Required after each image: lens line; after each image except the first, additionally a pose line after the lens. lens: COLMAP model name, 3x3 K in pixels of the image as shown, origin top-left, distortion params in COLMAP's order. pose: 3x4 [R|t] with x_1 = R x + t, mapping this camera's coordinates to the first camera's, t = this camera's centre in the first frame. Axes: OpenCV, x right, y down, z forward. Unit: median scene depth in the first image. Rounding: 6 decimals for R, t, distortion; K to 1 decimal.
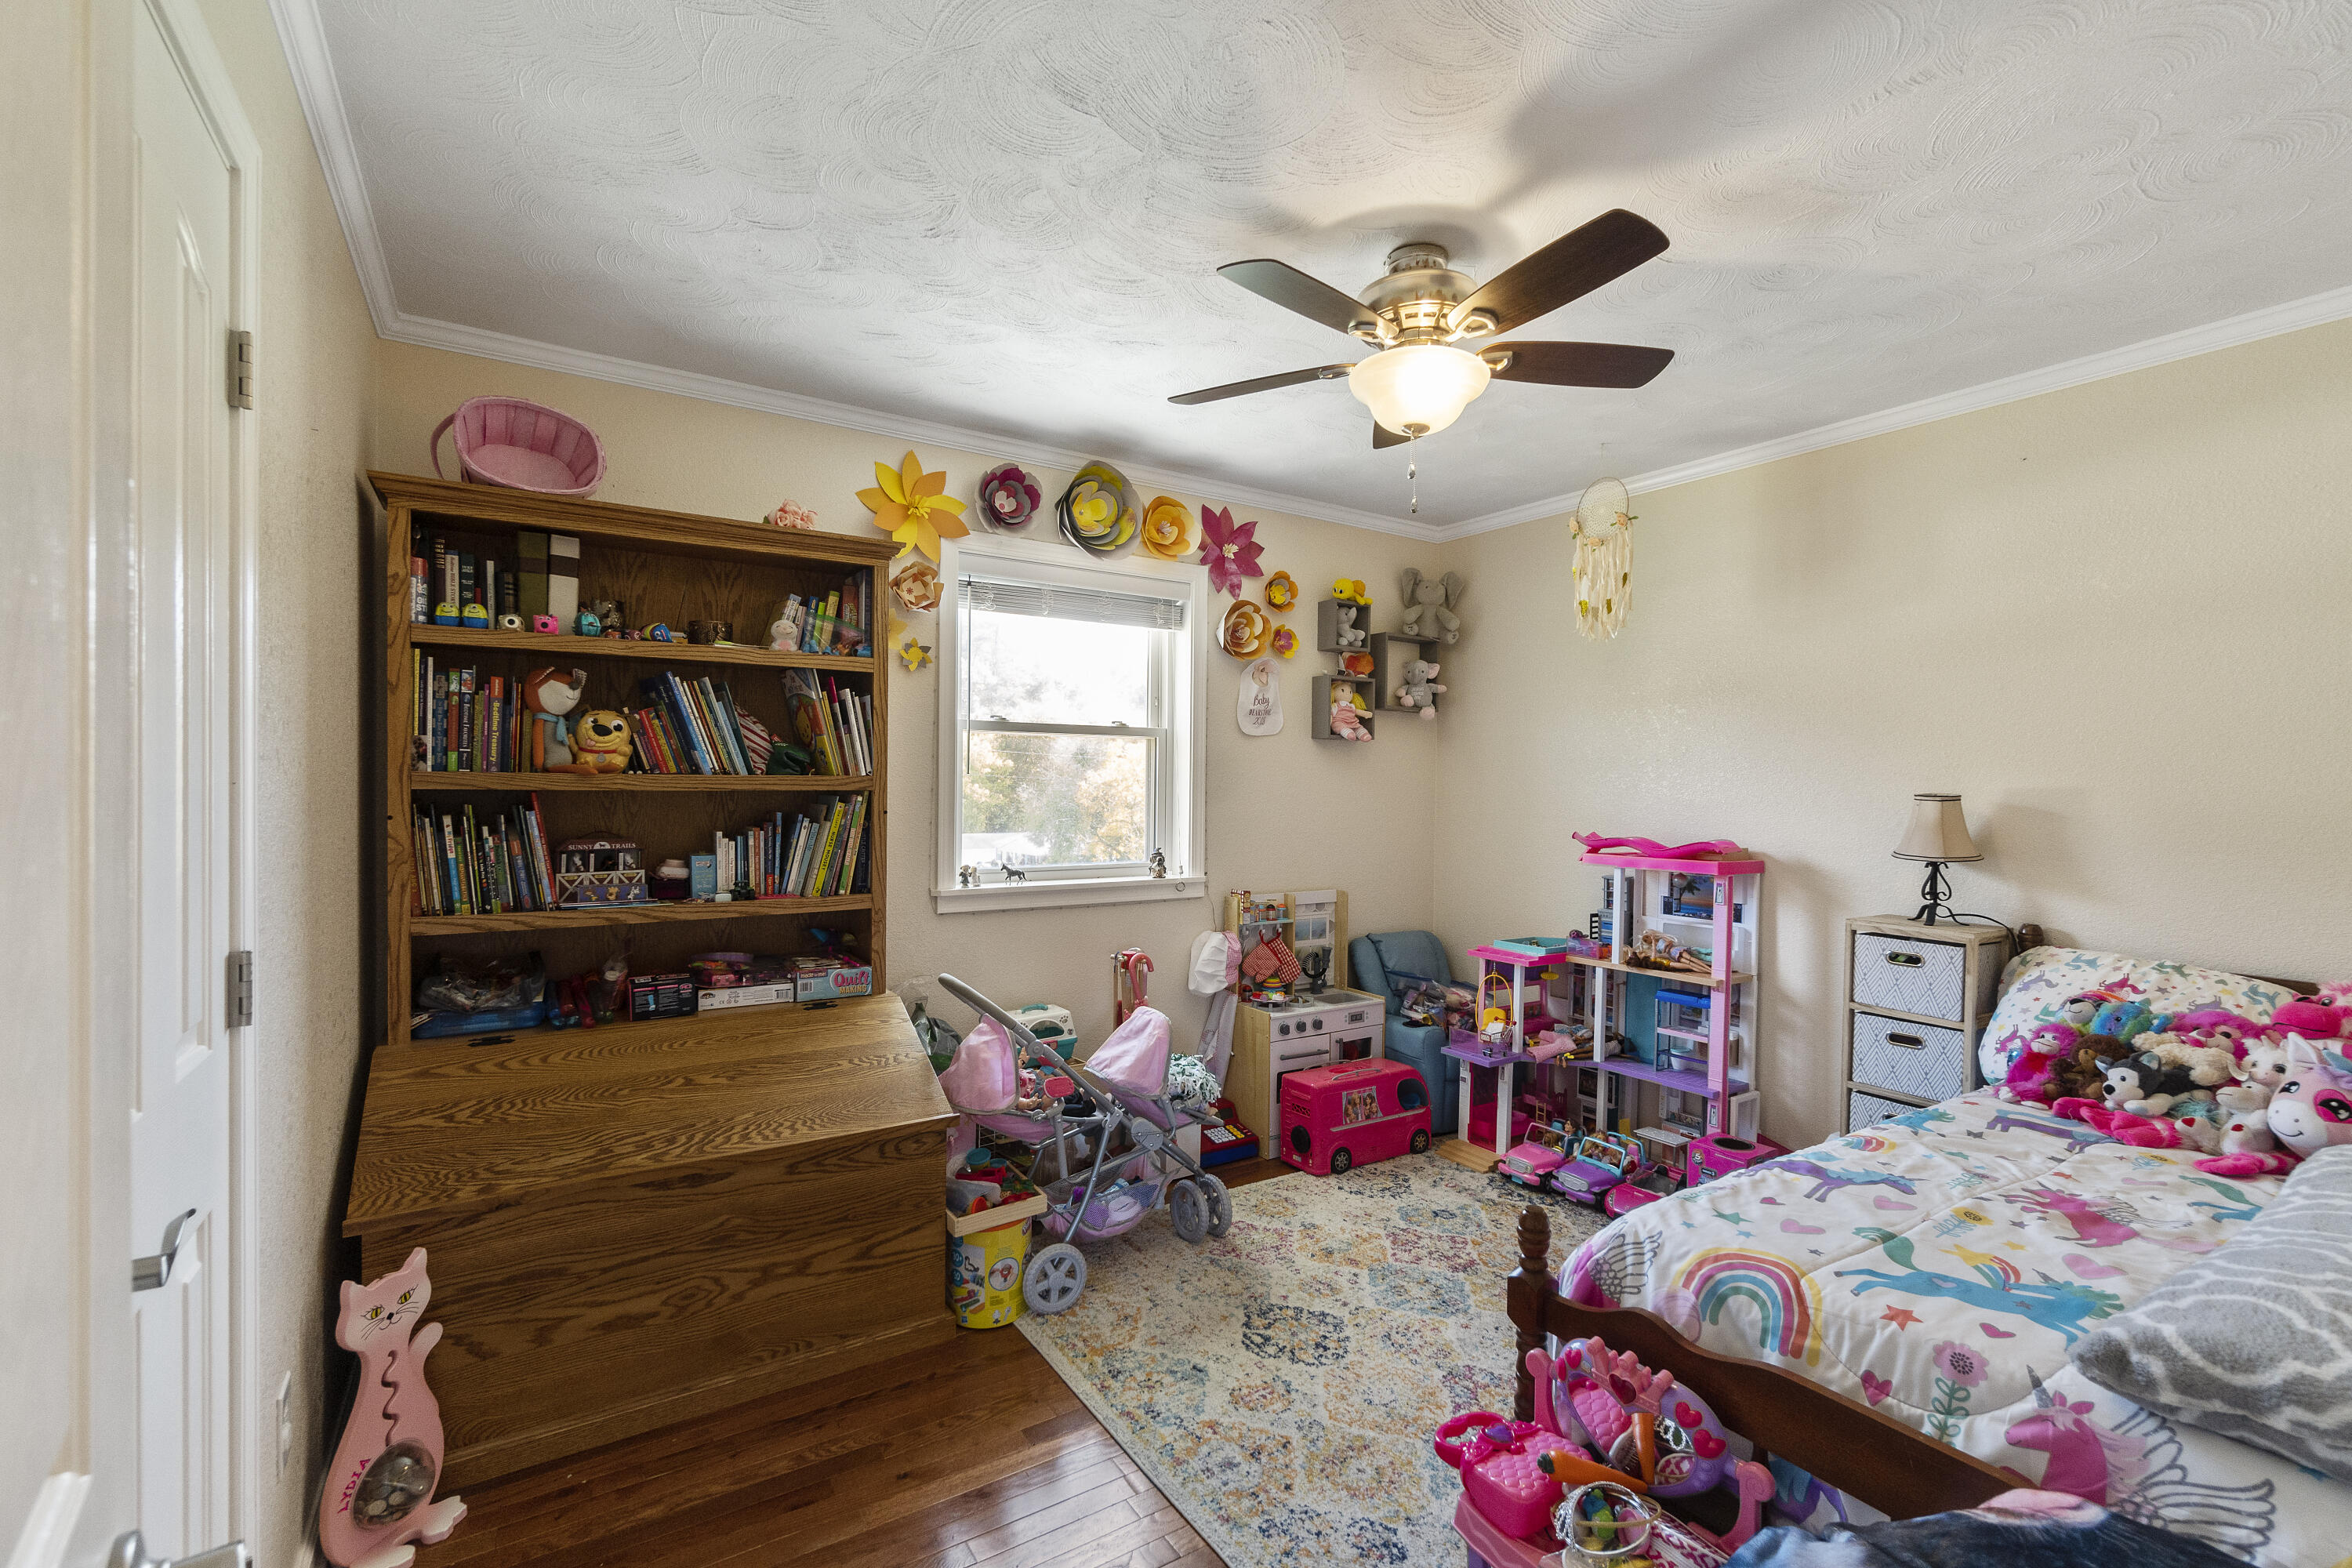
lens RADIAL K [[1022.1, 0, 1171.8], [0, 1022.1, 784.6], [0, 0, 1]] dist [-0.002069, 0.000126]
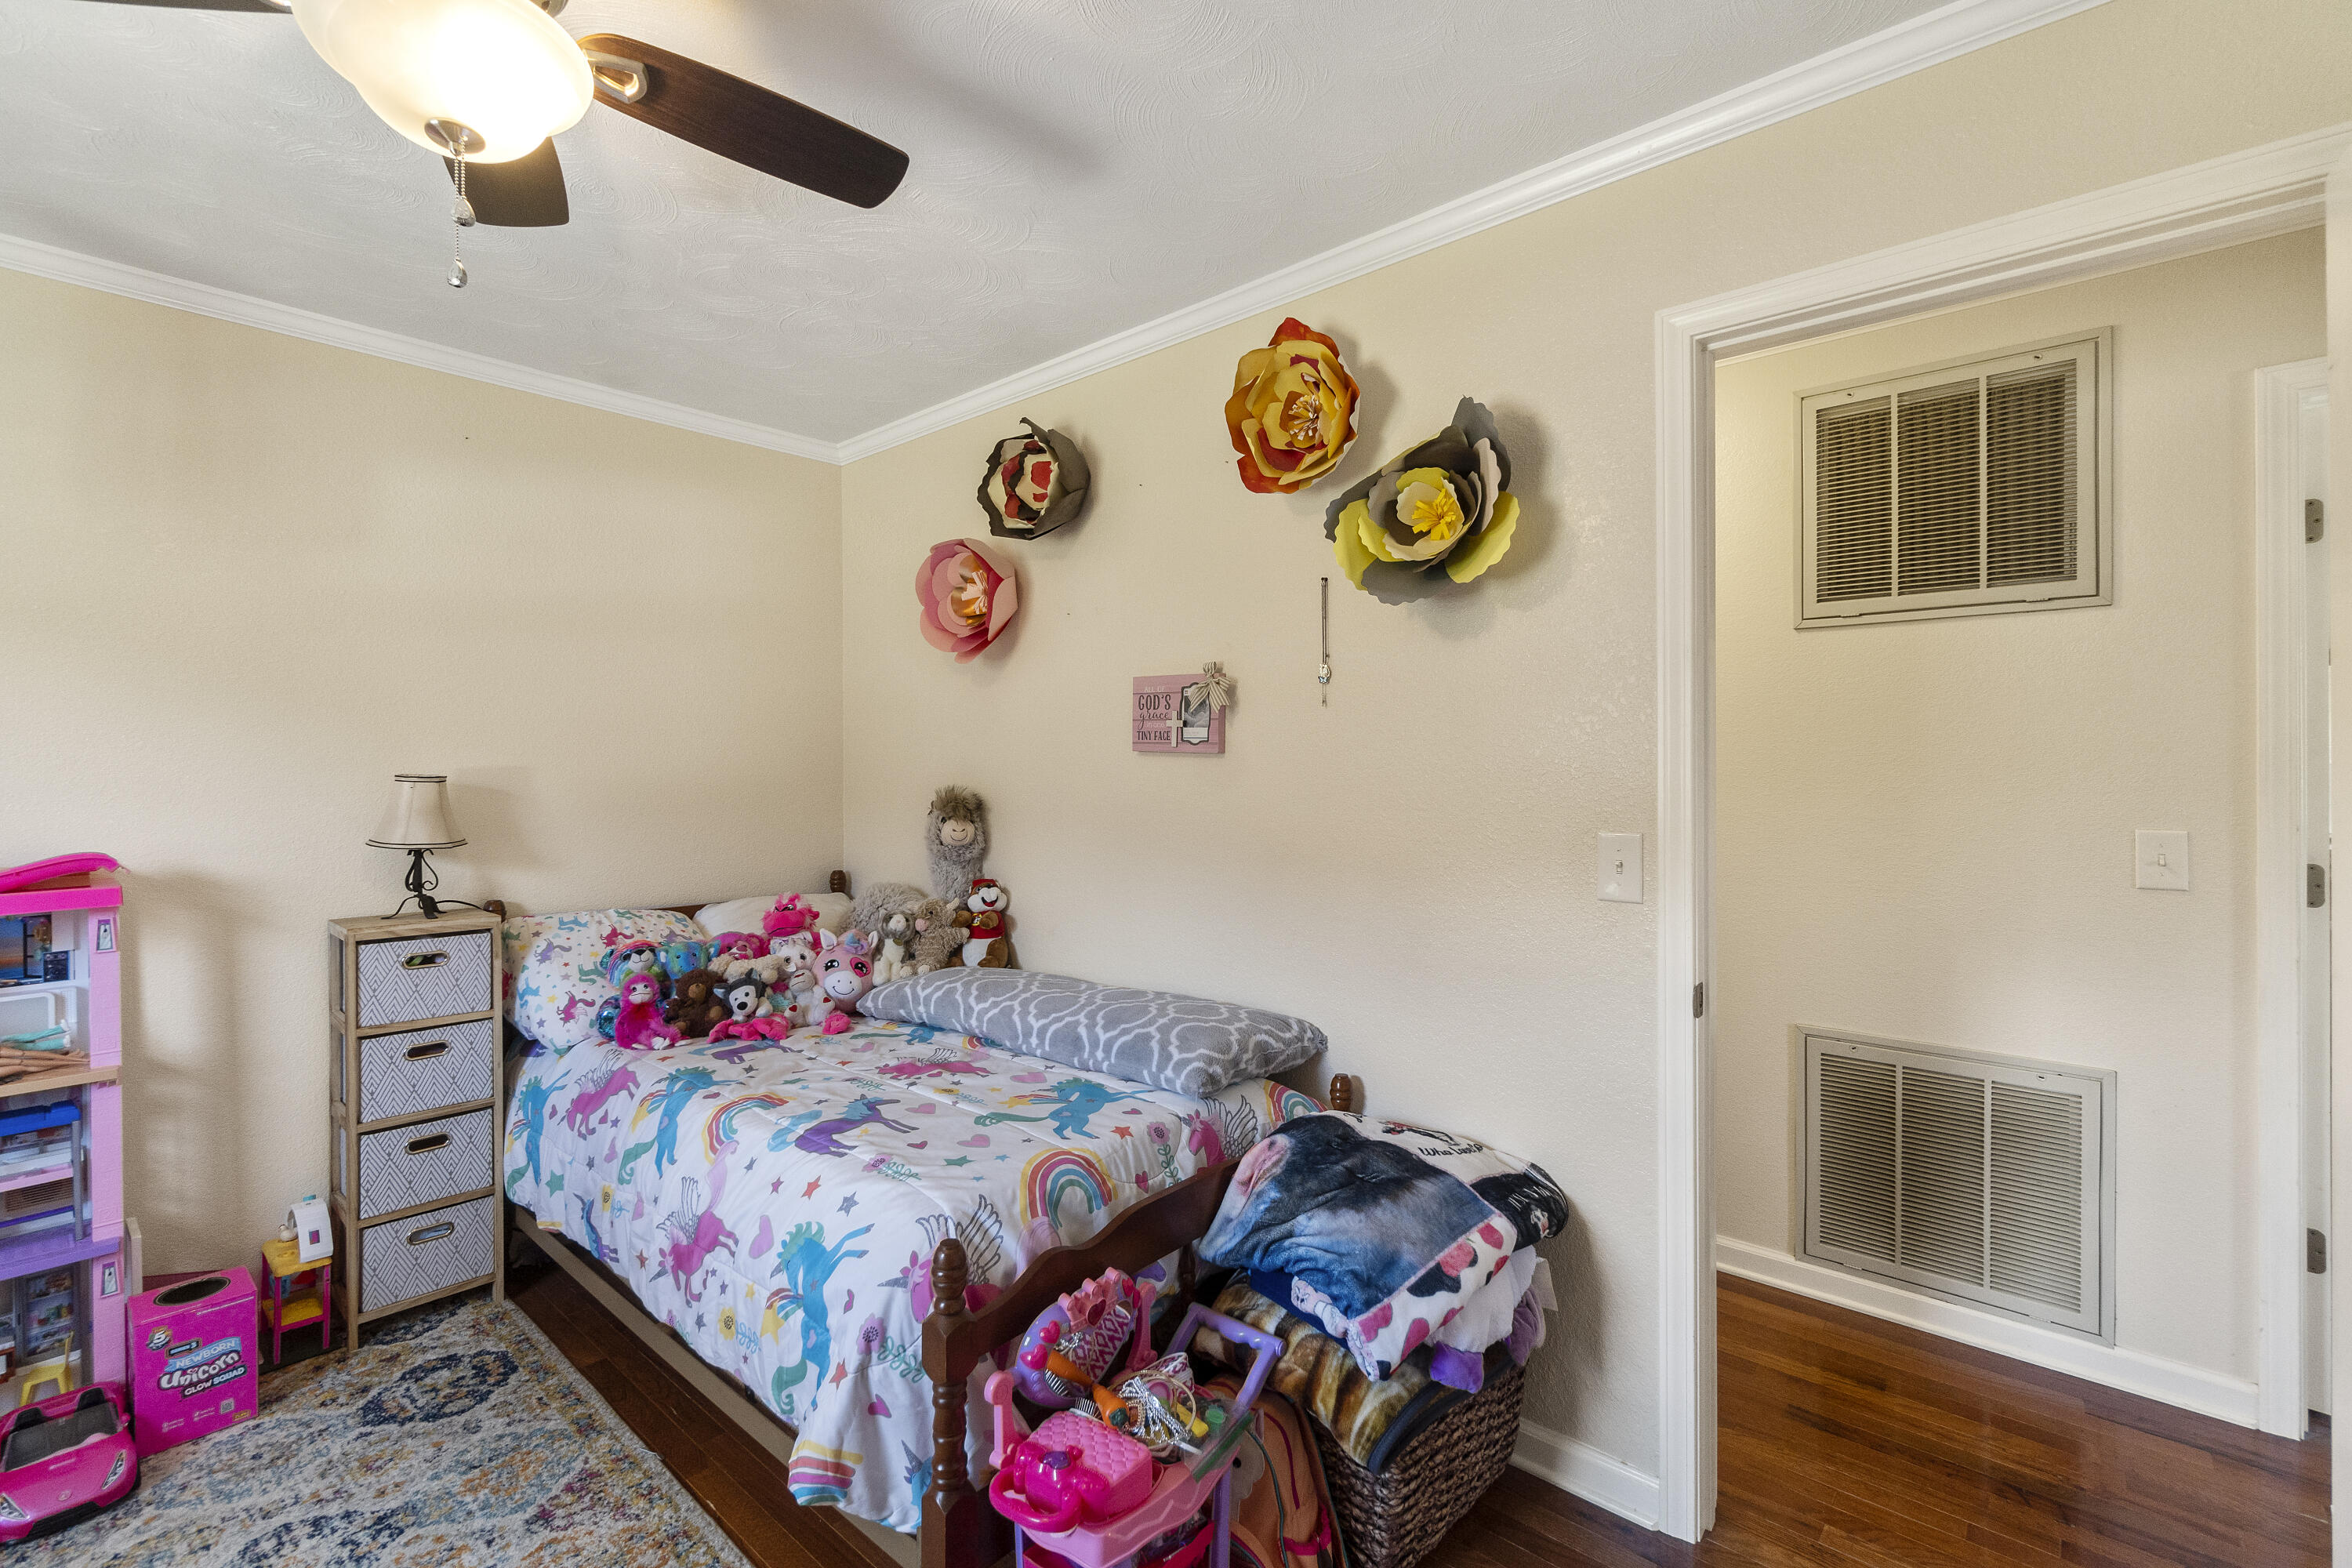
lens RADIAL K [[1022.1, 0, 1179.4], [0, 1022.1, 769.2], [0, 0, 1]] dist [-0.002069, 0.000126]
pose [[-0.277479, -0.012649, 0.960649, -0.556524], [0.004759, 0.999883, 0.014540, -0.010736], [-0.960720, 0.008606, -0.277386, 1.061100]]
